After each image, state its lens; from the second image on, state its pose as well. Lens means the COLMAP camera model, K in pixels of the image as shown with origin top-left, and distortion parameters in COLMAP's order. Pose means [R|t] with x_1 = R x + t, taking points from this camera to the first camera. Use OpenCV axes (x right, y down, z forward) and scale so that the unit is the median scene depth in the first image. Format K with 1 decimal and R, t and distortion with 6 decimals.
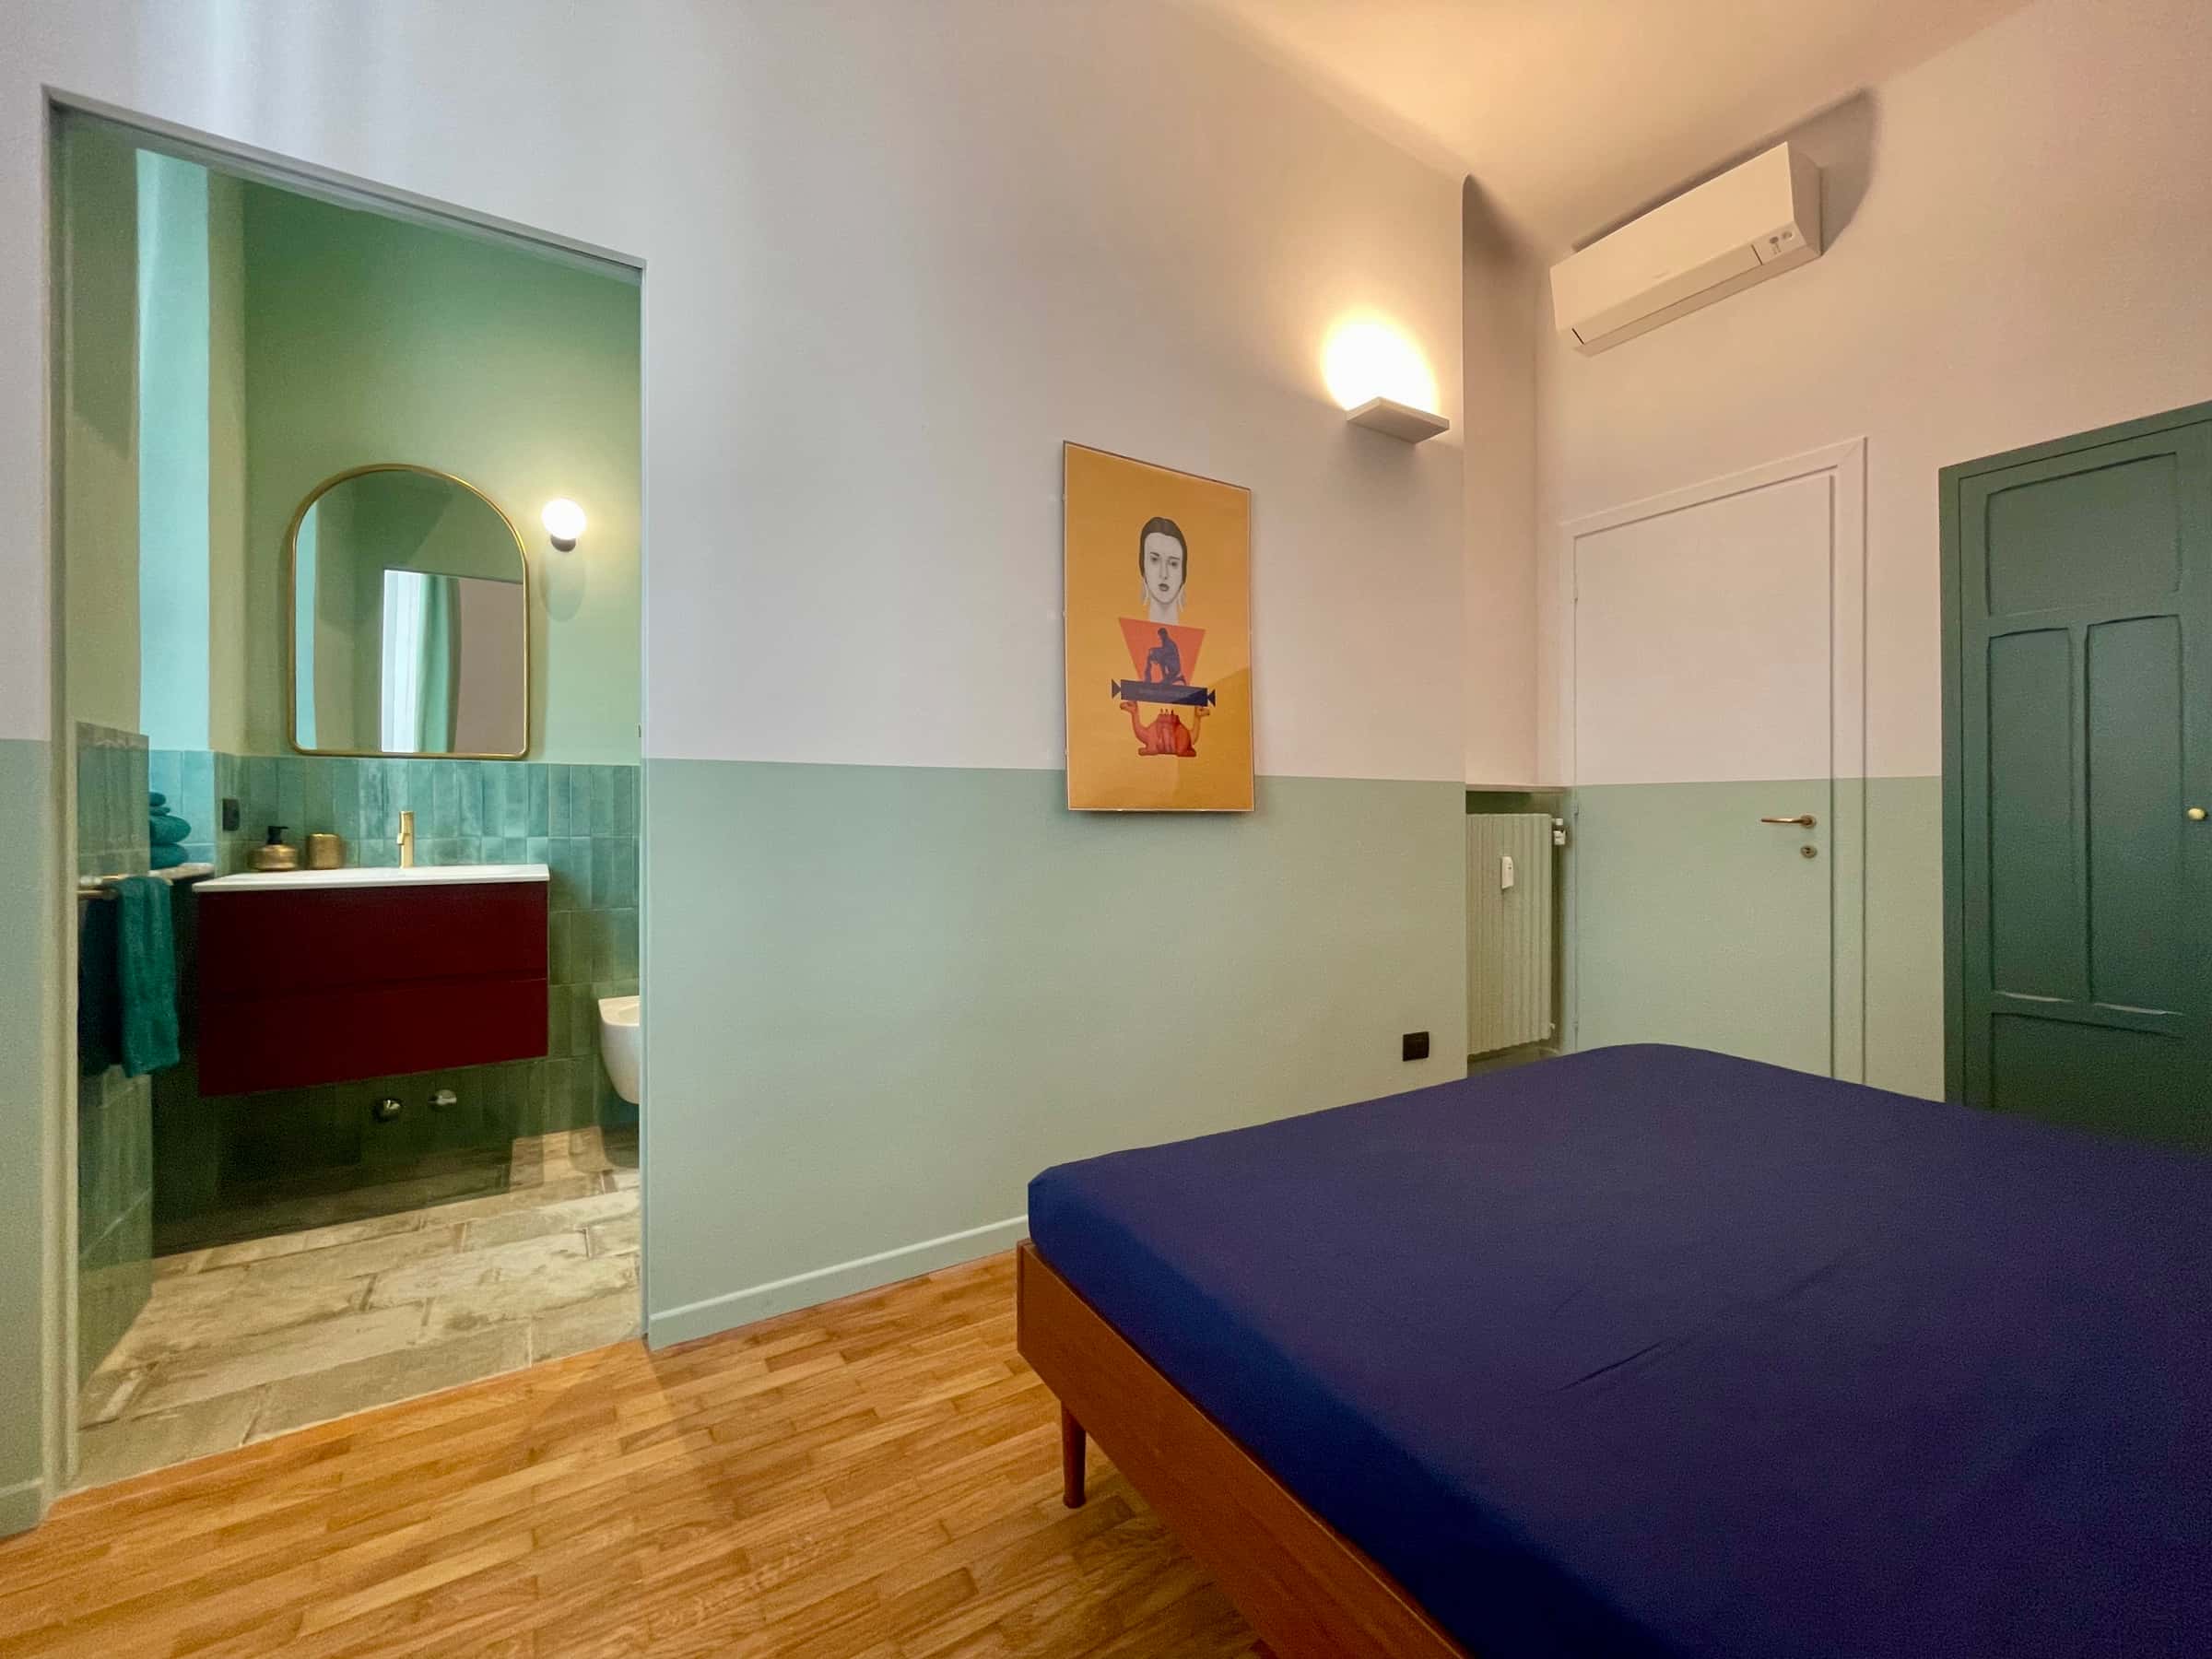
lens RADIAL K [[900.9, 0, 1103.1], [0, 900.9, 810.1], [0, 0, 1]] dist [0.006650, -0.000855]
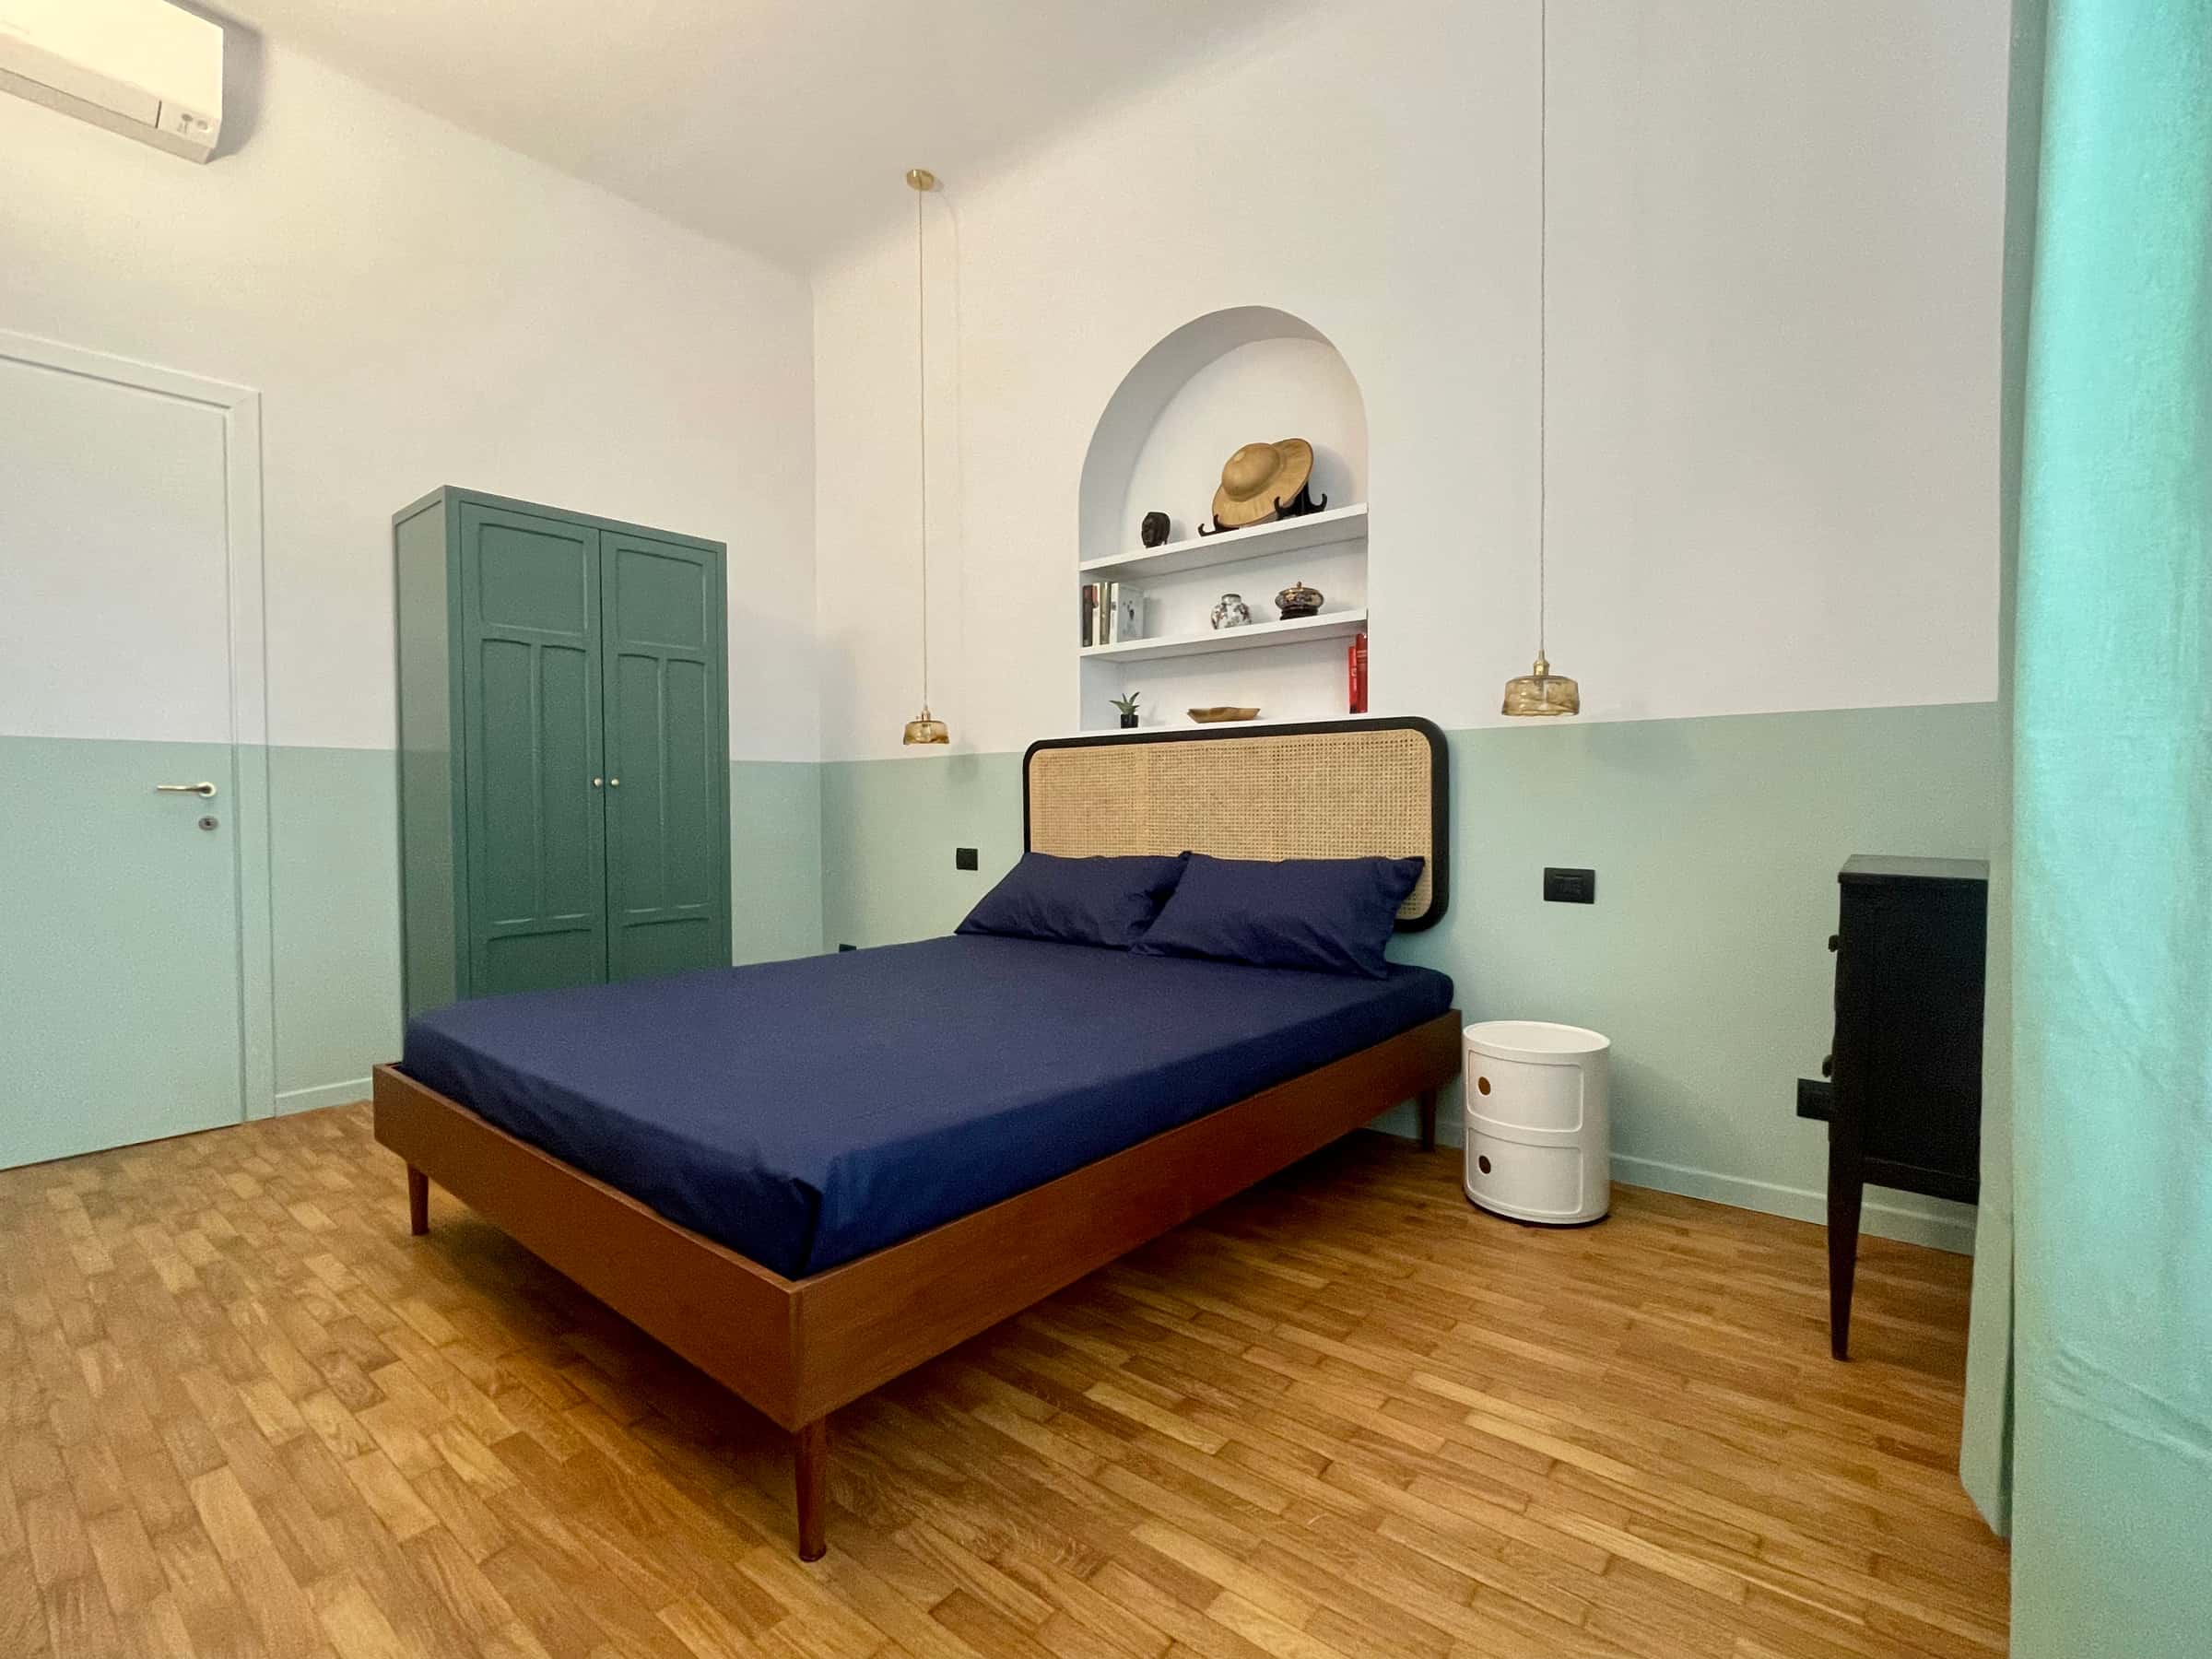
lens RADIAL K [[1009.3, 0, 1109.9], [0, 1009.3, 828.7], [0, 0, 1]] dist [-0.002652, -0.000656]
pose [[-0.337234, -0.010373, 0.941364, -0.830144], [0.004020, 0.999914, 0.012458, 0.075677], [-0.941412, 0.007986, -0.337164, 0.883387]]
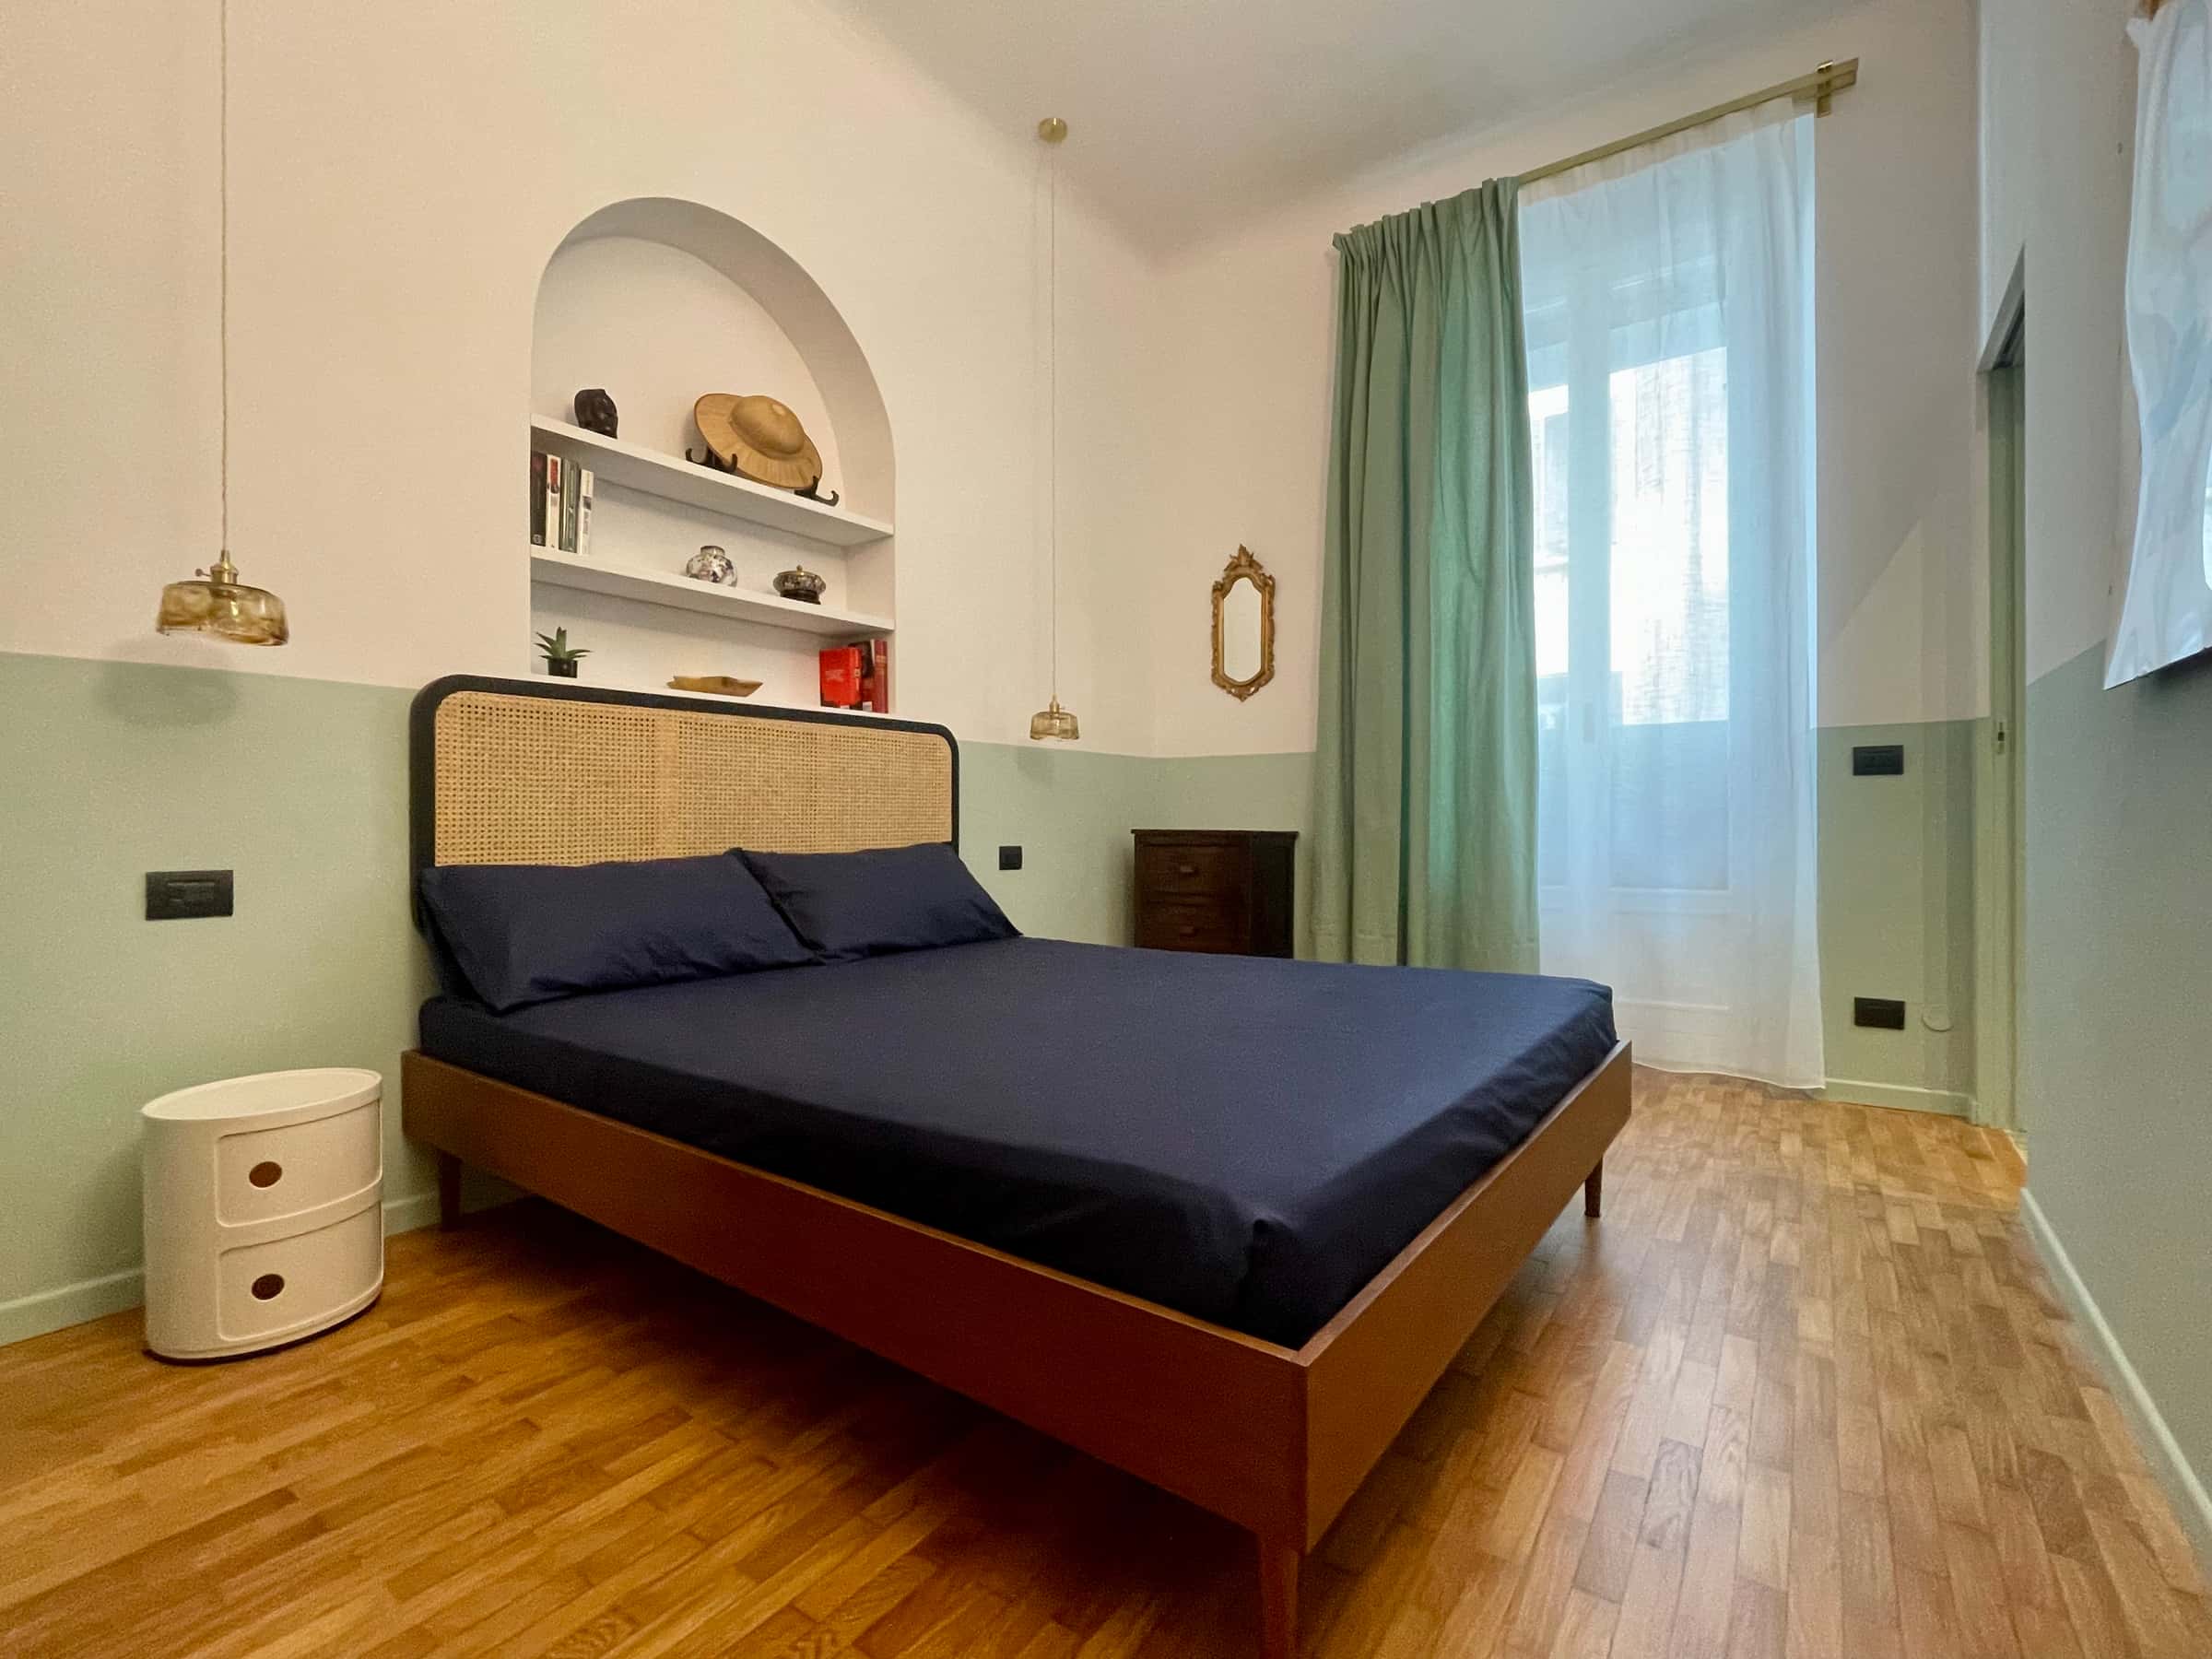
lens RADIAL K [[1009.3, 0, 1100.8], [0, 1009.3, 818.0], [0, 0, 1]] dist [-0.002652, -0.000656]
pose [[-0.917660, 0.008437, -0.397277, 1.107814], [0.010436, 0.999941, -0.002870, 0.107863], [0.397229, -0.006780, -0.917694, 1.823243]]
